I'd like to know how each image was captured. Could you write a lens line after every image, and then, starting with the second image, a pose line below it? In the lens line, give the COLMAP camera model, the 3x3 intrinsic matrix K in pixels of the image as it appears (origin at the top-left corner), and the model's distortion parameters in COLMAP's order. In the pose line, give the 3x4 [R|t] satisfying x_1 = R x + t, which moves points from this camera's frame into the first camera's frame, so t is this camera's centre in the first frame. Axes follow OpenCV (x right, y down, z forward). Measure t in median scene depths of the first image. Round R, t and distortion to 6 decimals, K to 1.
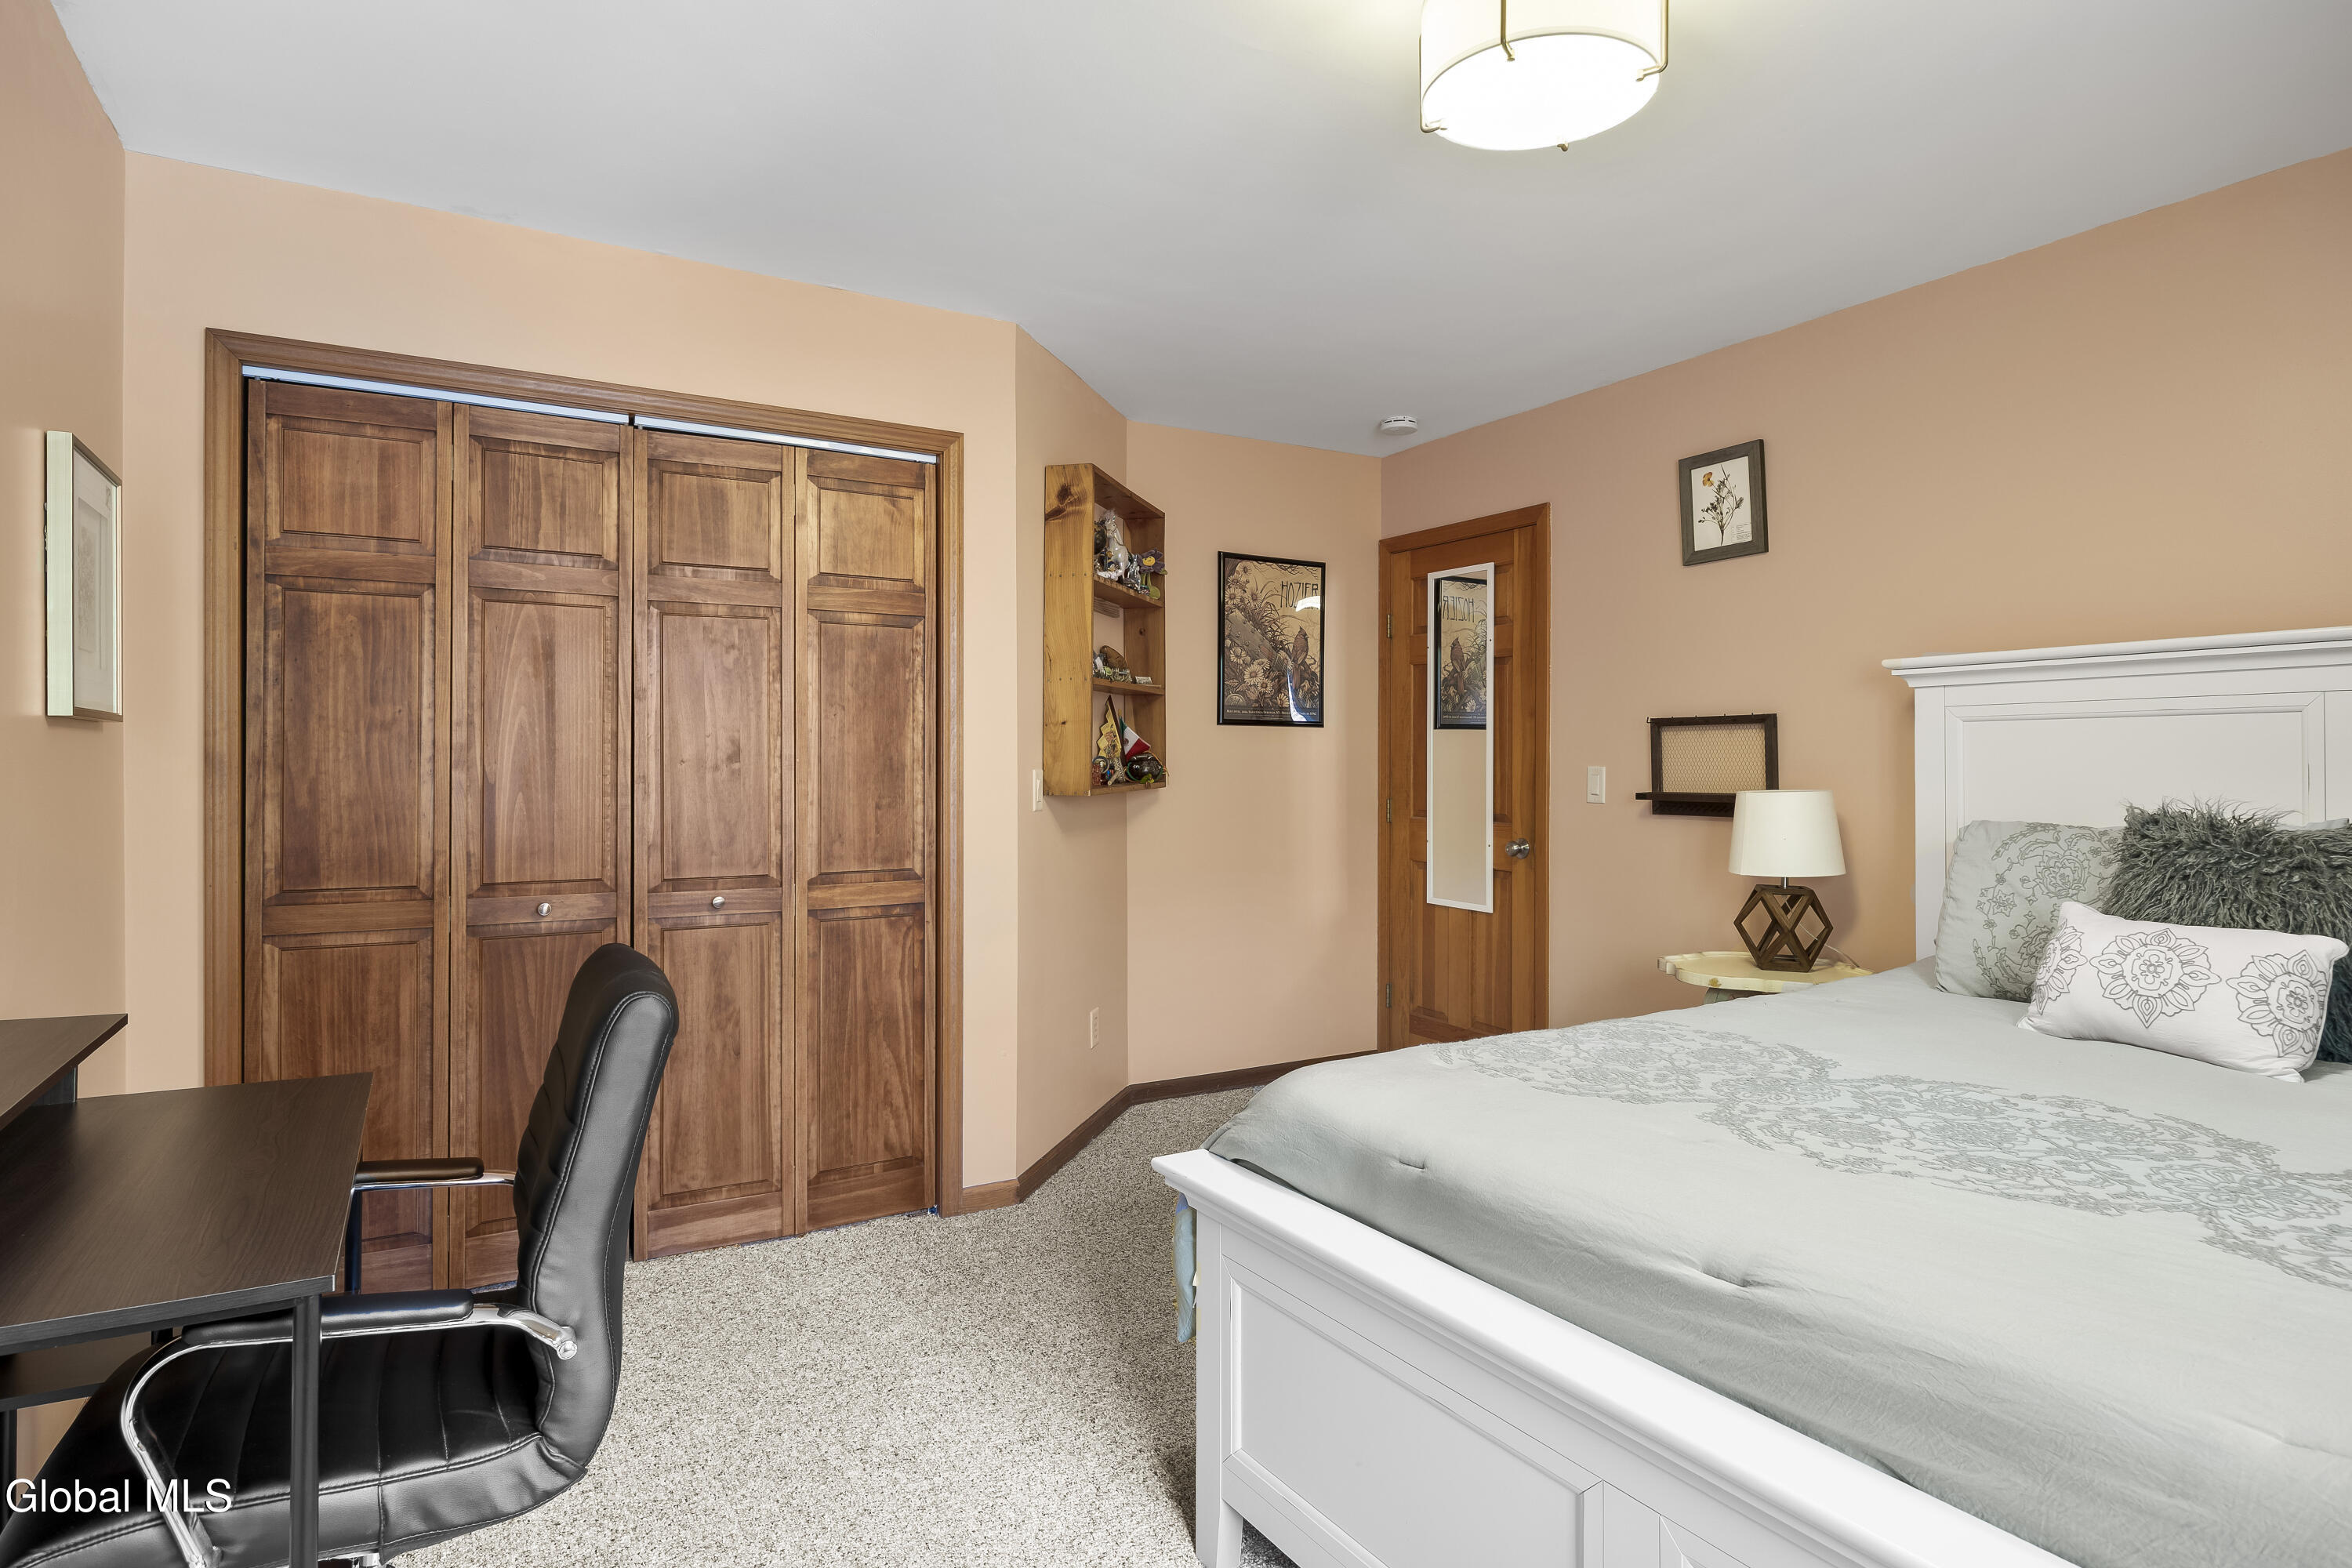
lens RADIAL K [[1283.5, 0, 1168.8], [0, 1283.5, 776.2], [0, 0, 1]] dist [0.002641, 0.000478]
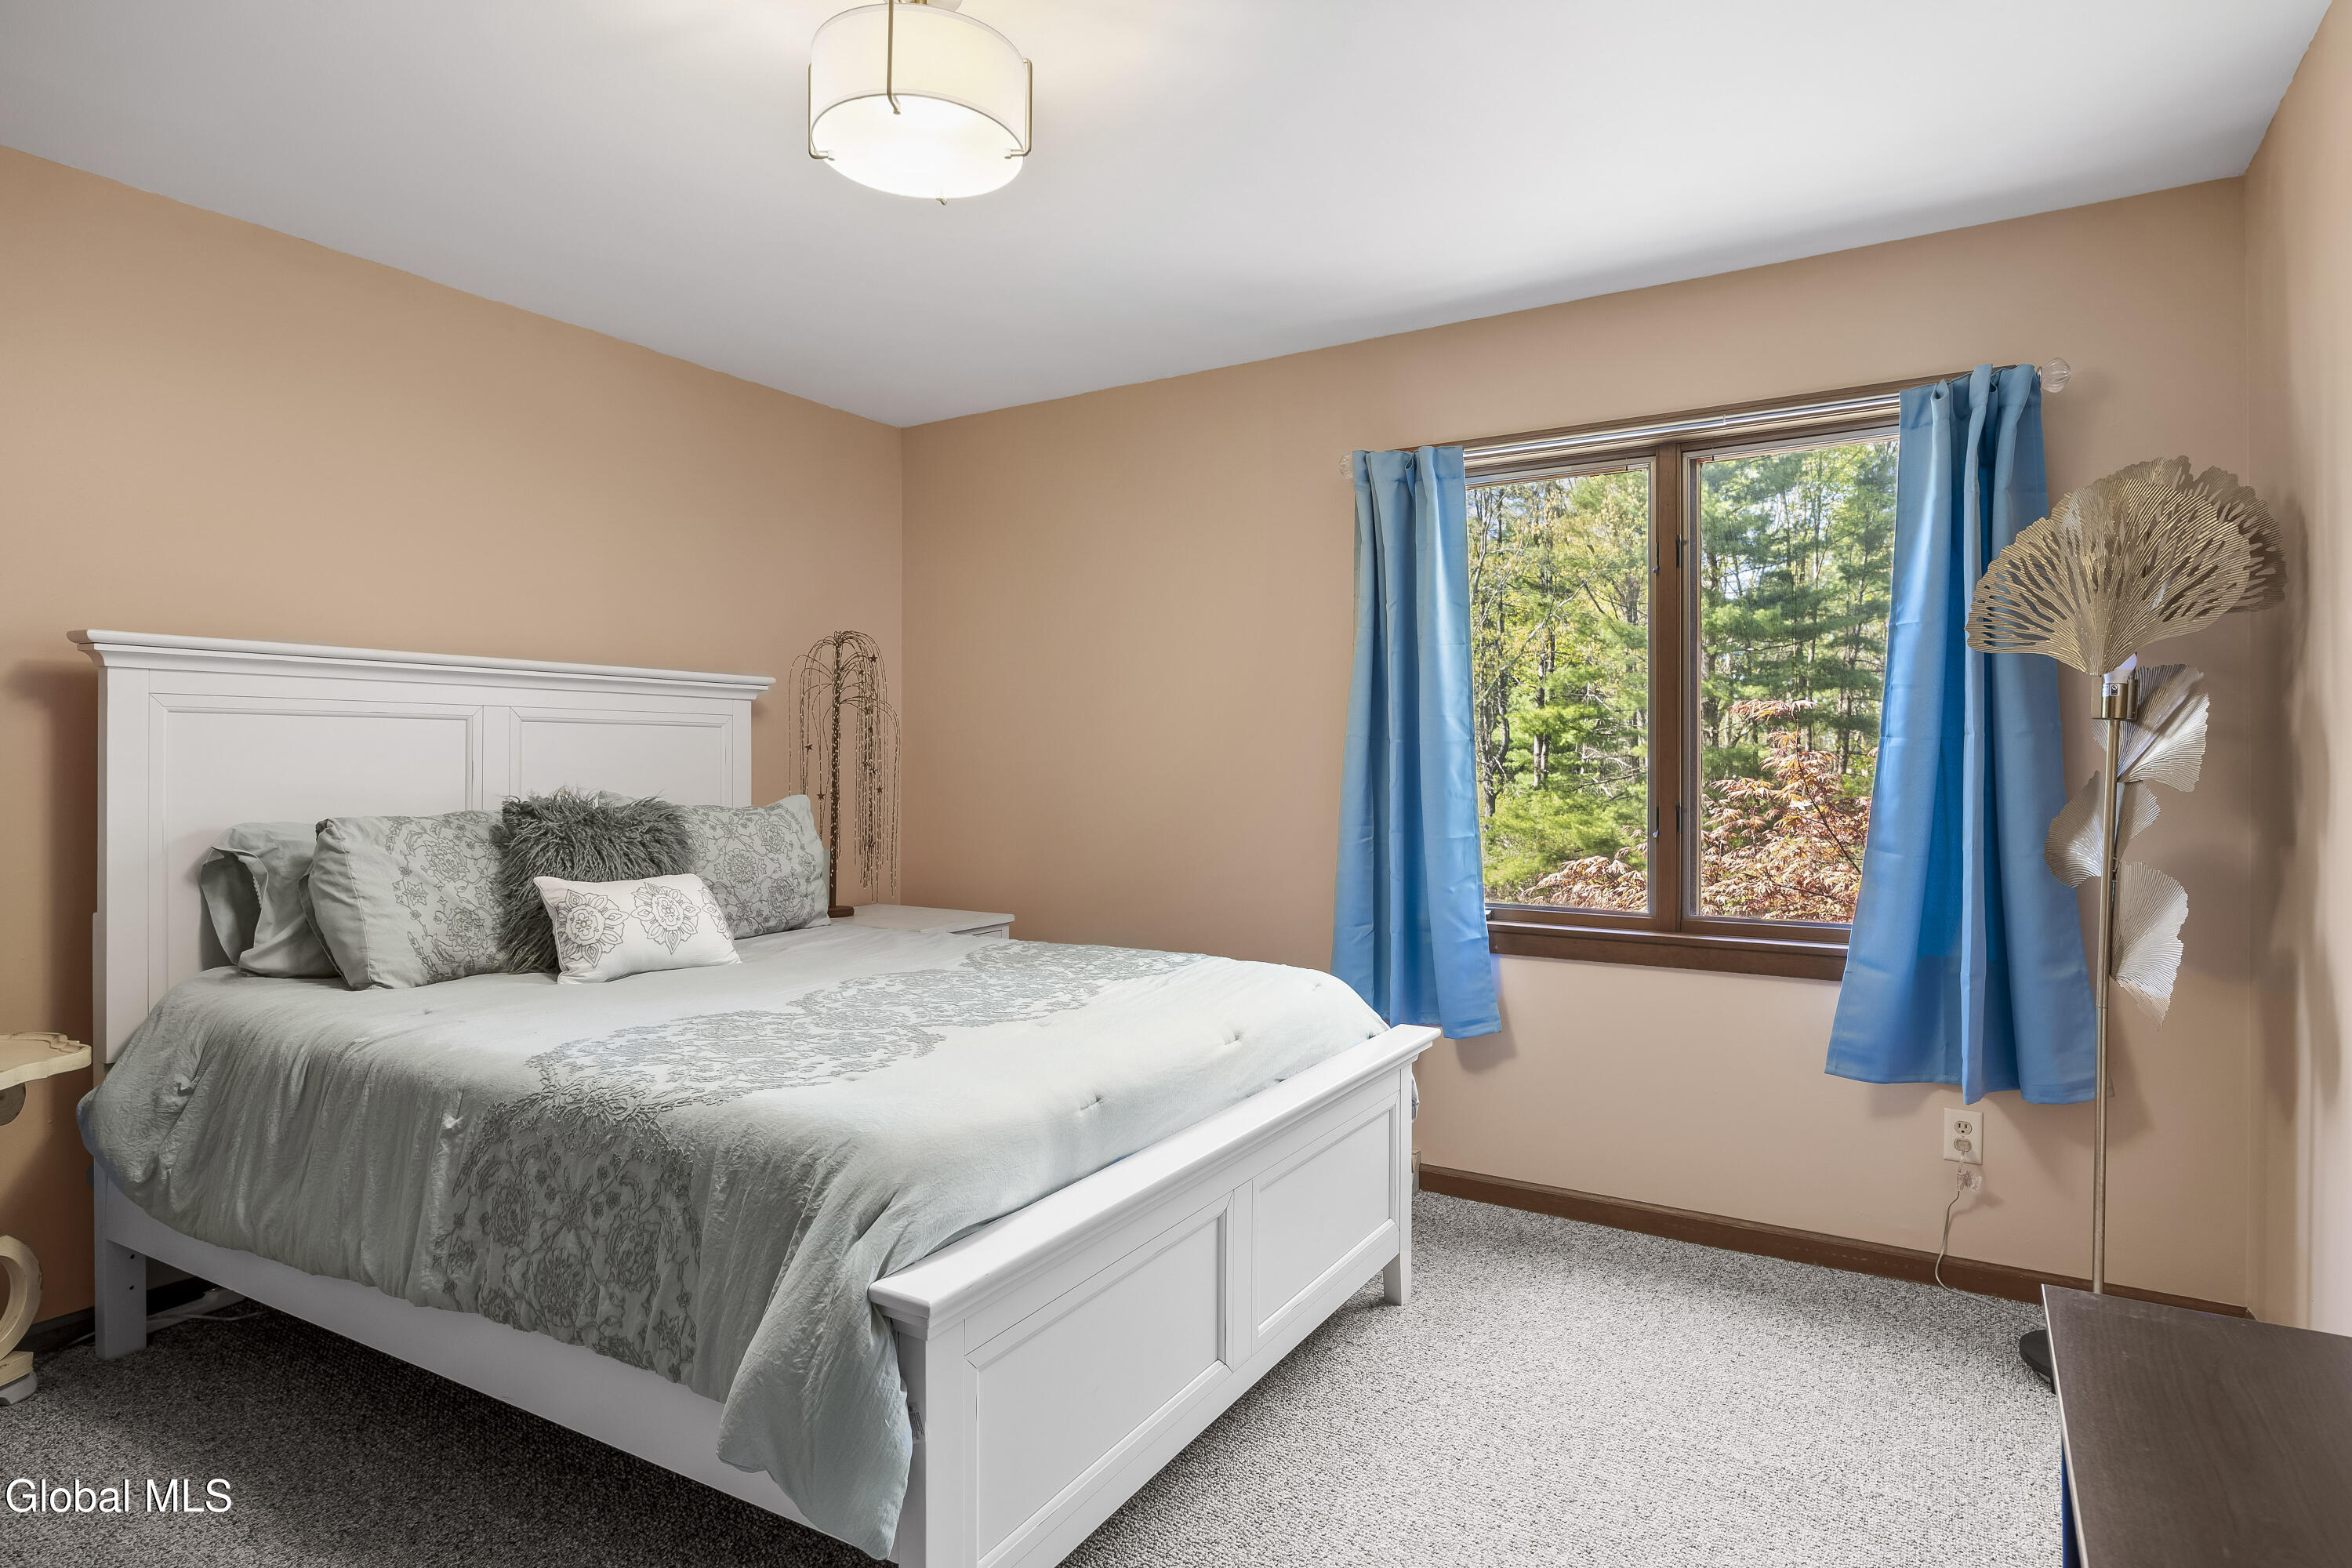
lens RADIAL K [[1283.5, 0, 1170.4], [0, 1283.5, 773.4], [0, 0, 1]] dist [0.002641, 0.000478]
pose [[-0.474639, -0.006408, 0.880157, -0.598444], [0.006258, 0.999924, 0.010654, -0.006306], [-0.880158, 0.010565, -0.474563, 1.024425]]
